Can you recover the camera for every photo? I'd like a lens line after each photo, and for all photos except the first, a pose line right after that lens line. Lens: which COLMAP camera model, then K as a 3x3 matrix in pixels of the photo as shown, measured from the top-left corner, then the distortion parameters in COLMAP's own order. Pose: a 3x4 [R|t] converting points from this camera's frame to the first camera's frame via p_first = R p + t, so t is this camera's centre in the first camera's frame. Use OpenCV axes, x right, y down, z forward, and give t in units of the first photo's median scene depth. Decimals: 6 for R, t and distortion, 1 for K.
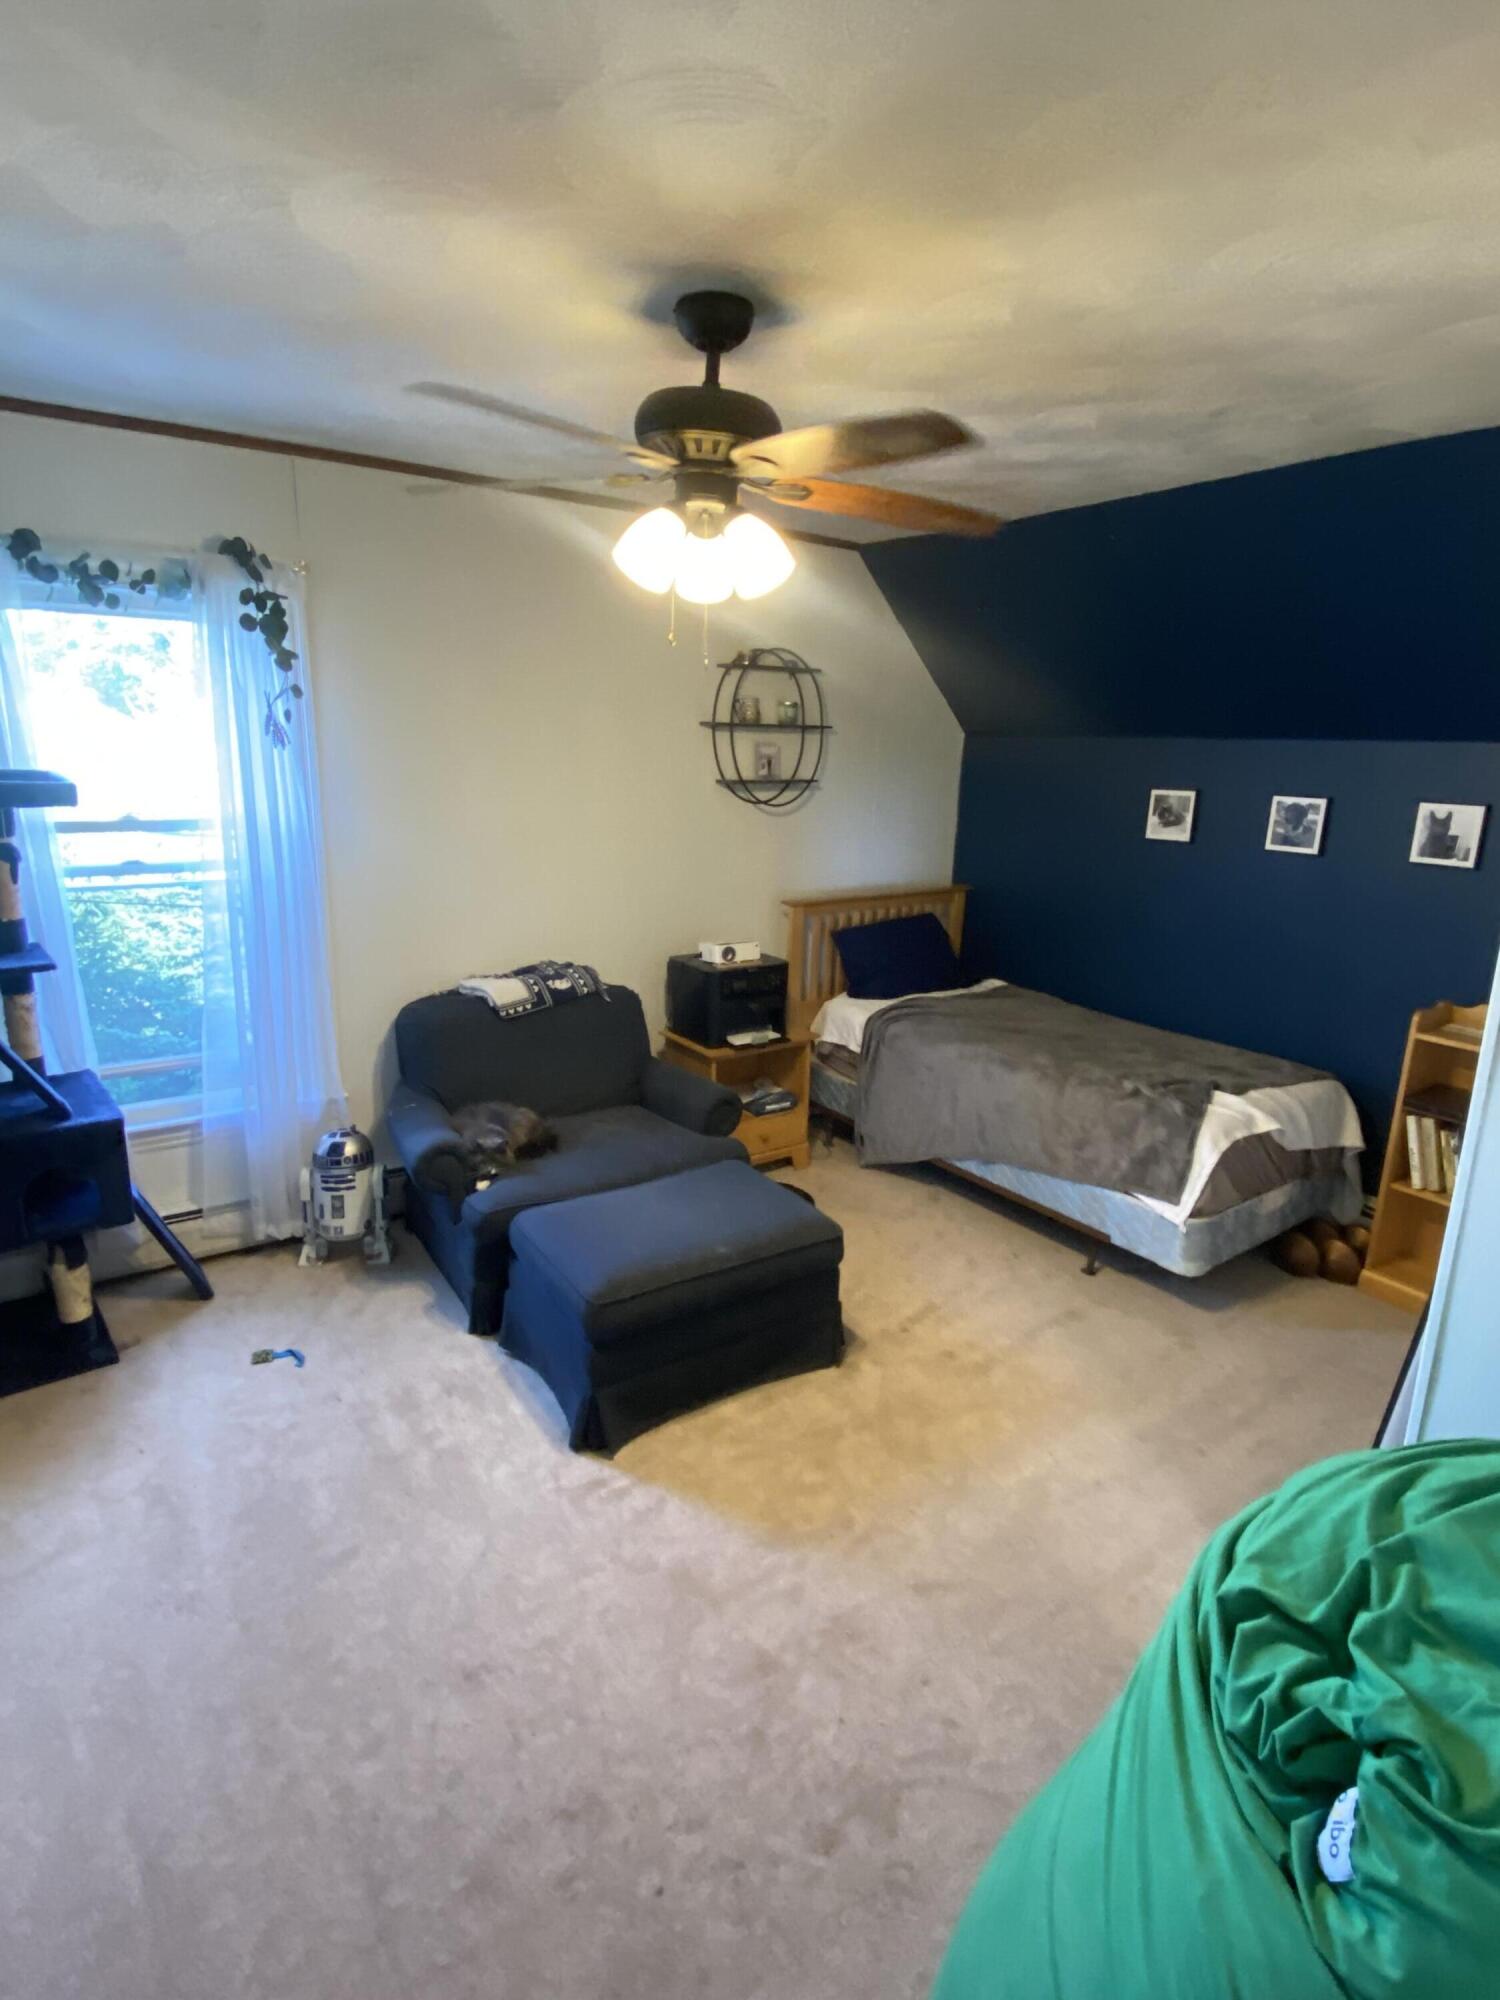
lens RADIAL K [[1068.3, 0, 693.6], [0, 1068.3, 994.3], [0, 0, 1]] dist [0.141226, -0.119820]
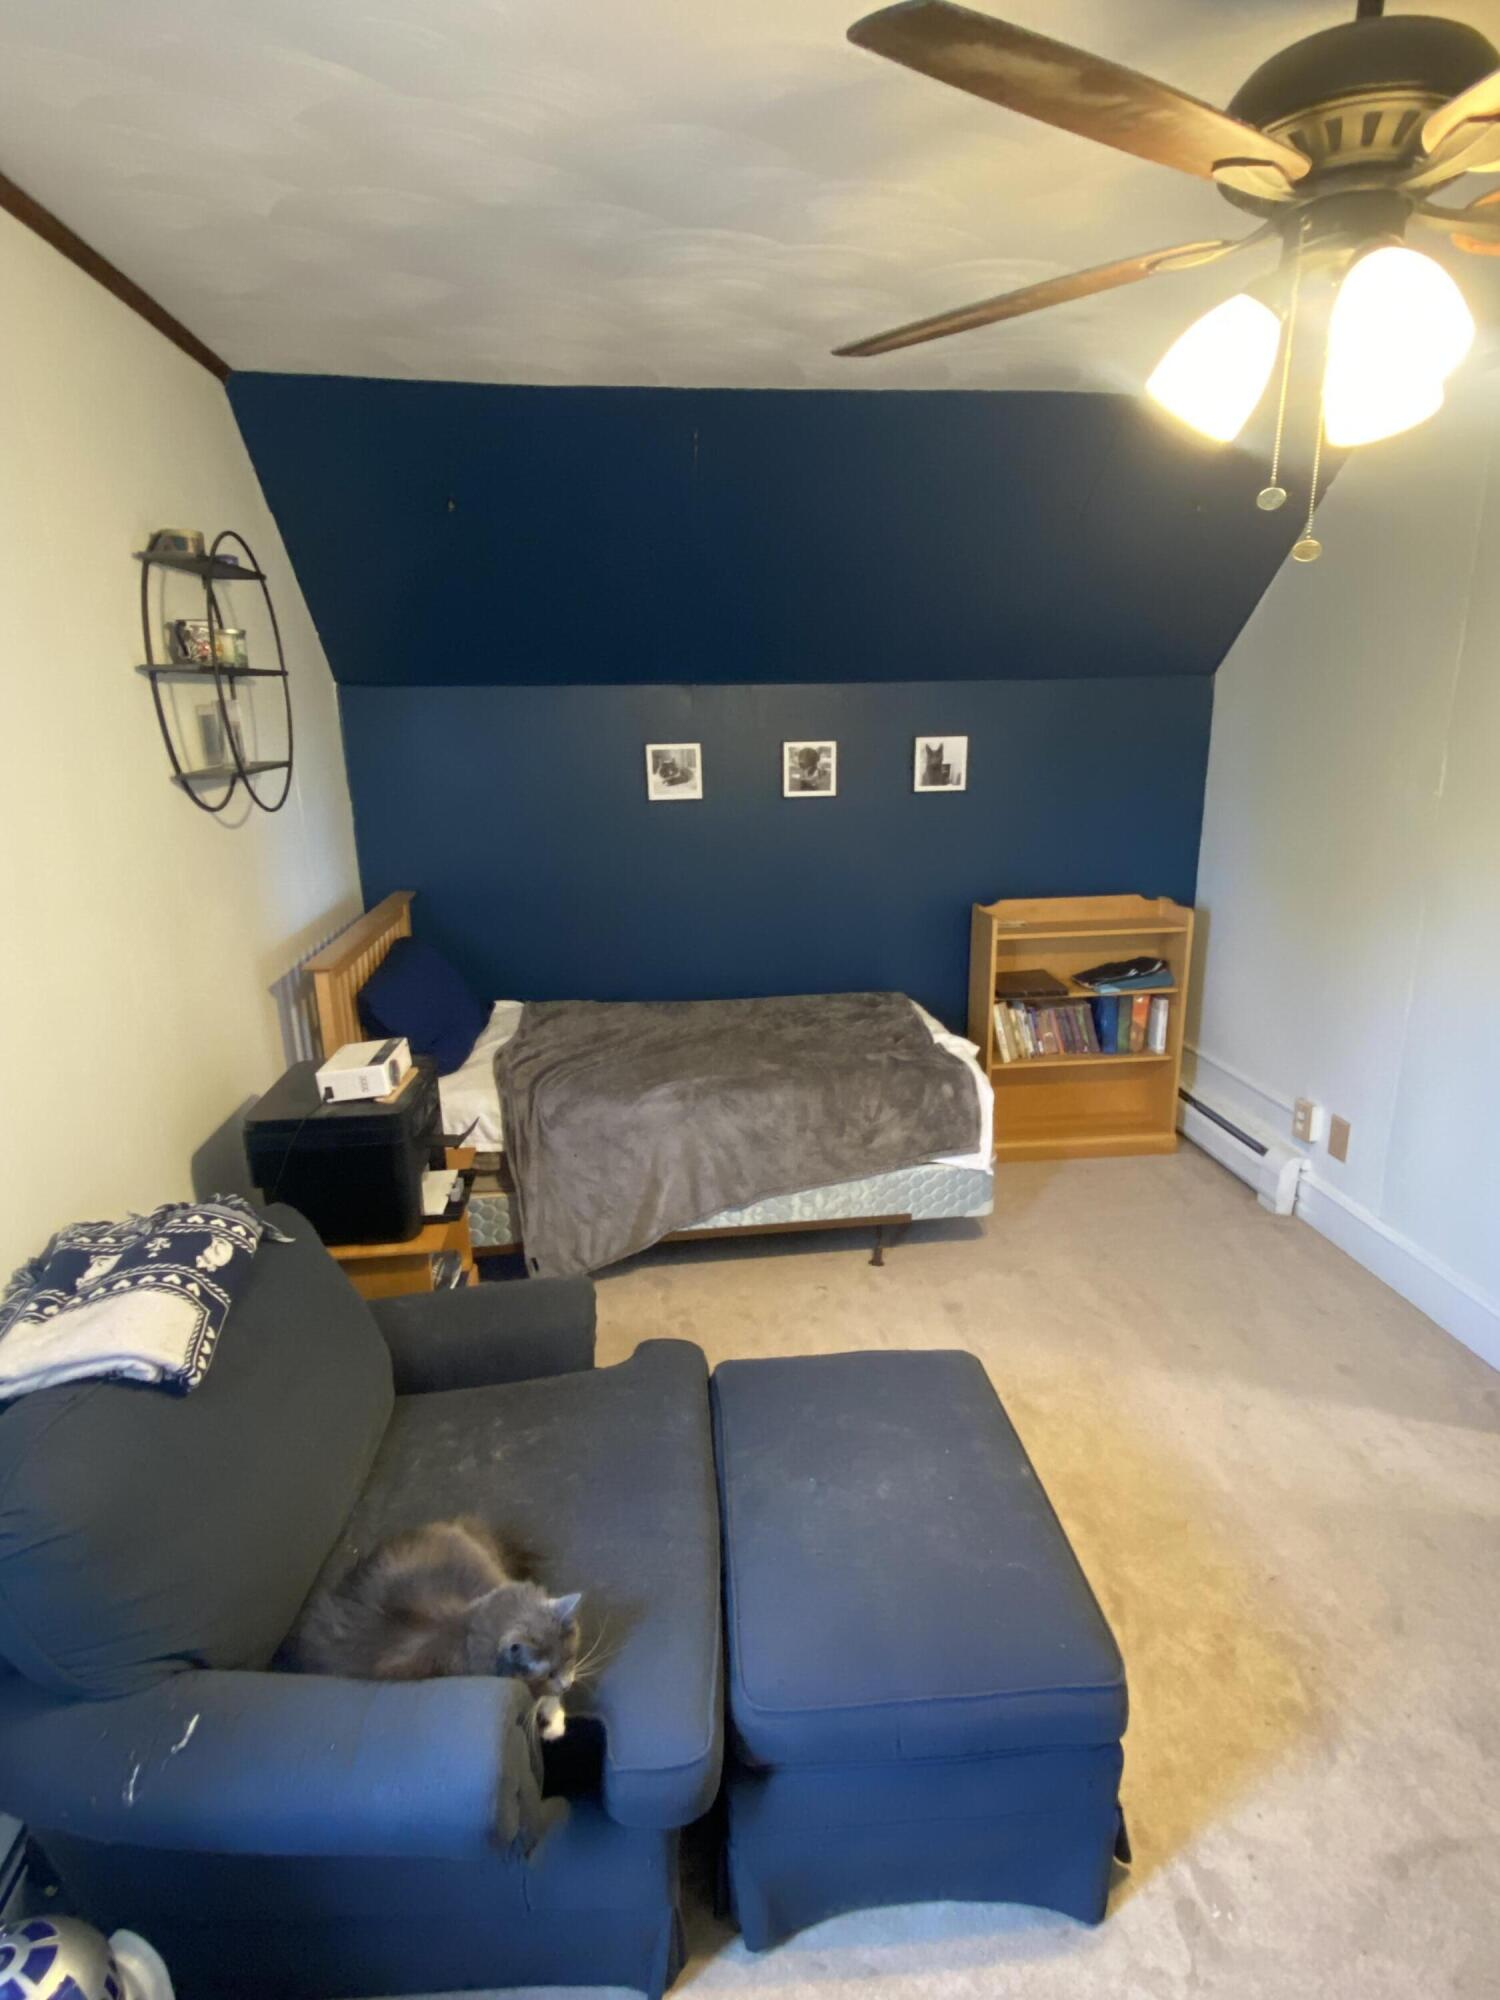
lens RADIAL K [[1084.9, 0, 750.5], [0, 1084.9, 1014.7], [0, 0, 1]] dist [0.057627, -0.054061]
pose [[0.444794, -0.281371, 0.850288, -0.396166], [0.237591, 0.952425, 0.190884, -0.142885], [-0.863545, 0.117116, 0.490484, 0.583746]]
